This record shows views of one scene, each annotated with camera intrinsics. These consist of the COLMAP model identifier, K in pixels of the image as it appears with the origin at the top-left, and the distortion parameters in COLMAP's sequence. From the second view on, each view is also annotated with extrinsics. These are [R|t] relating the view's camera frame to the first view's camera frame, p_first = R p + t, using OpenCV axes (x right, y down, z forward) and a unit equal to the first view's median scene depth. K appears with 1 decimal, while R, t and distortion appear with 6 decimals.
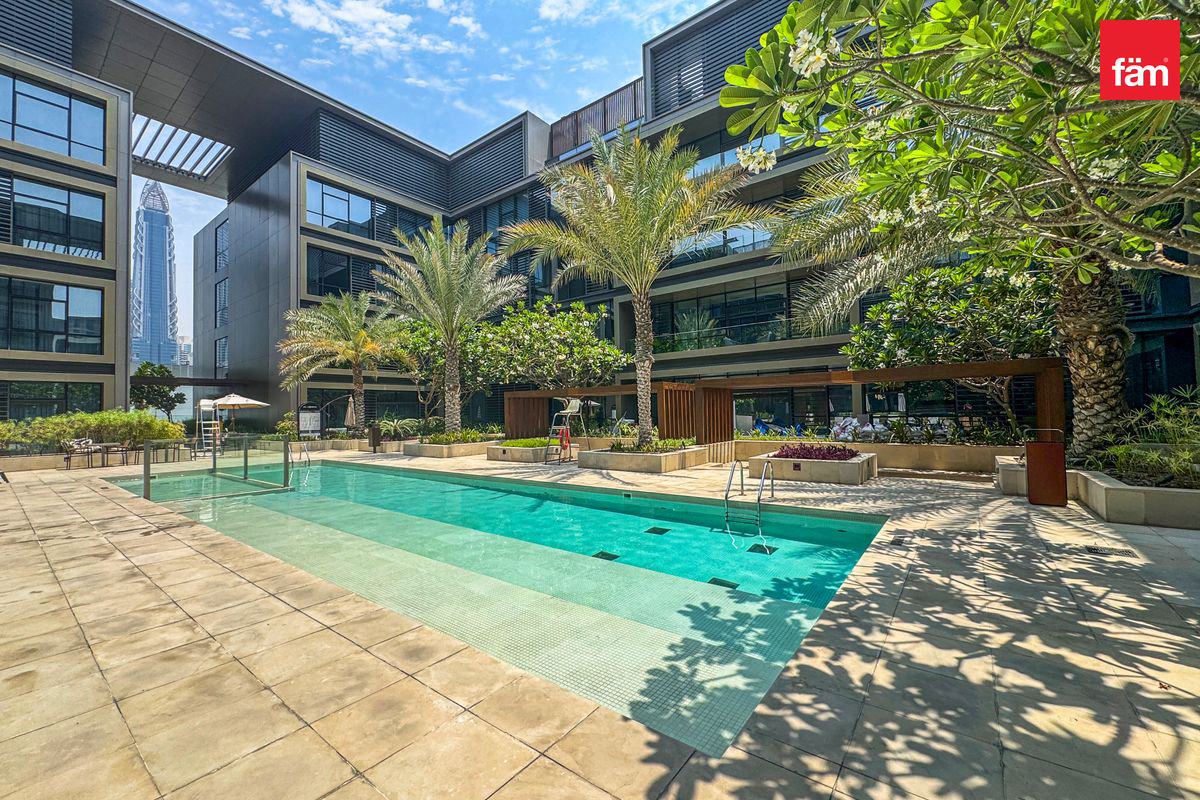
lens RADIAL K [[459.6, 0, 606.0], [0, 459.6, 418.6], [0, 0, 1]] dist [-0.047402, 0.007167]
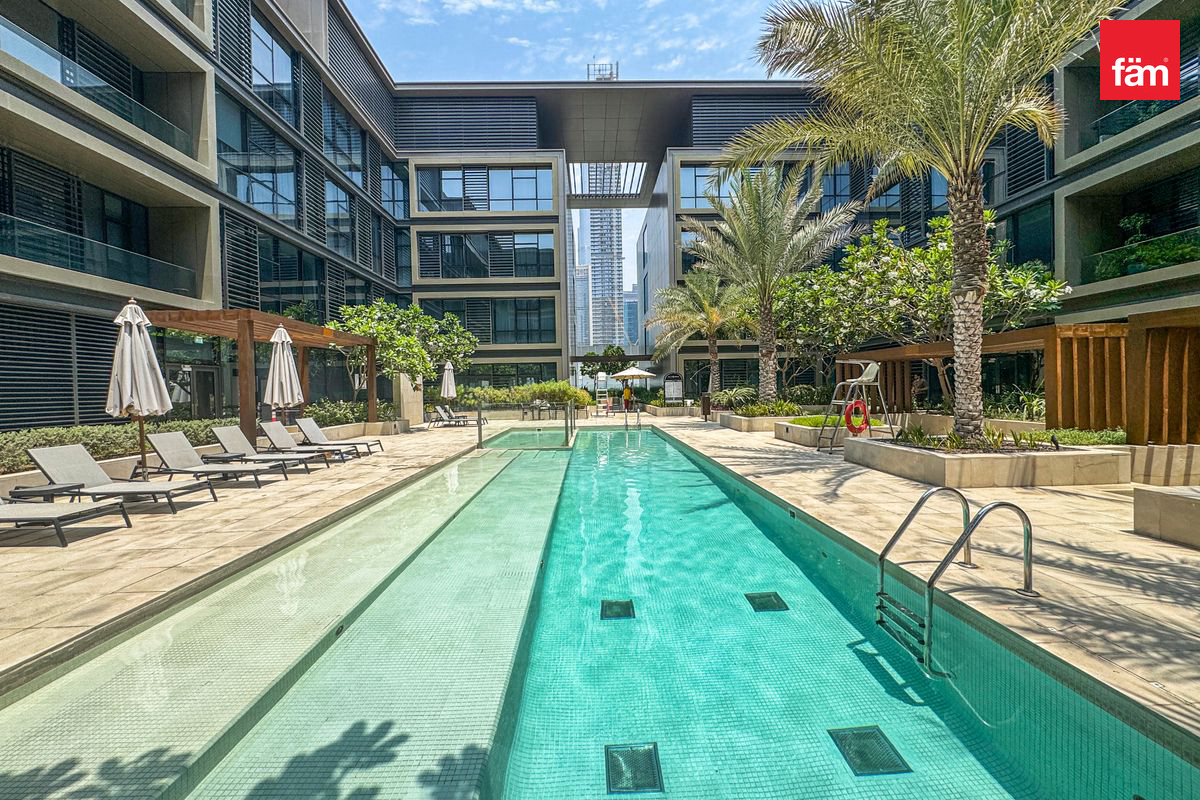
lens RADIAL K [[459.6, 0, 606.0], [0, 459.6, 418.6], [0, 0, 1]] dist [-0.047402, 0.007167]
pose [[0.618953, 0.055174, -0.783488, 0.165774], [0.002402, 0.997392, 0.072134, -0.005277], [0.785424, -0.046530, 0.617206, 0.186172]]
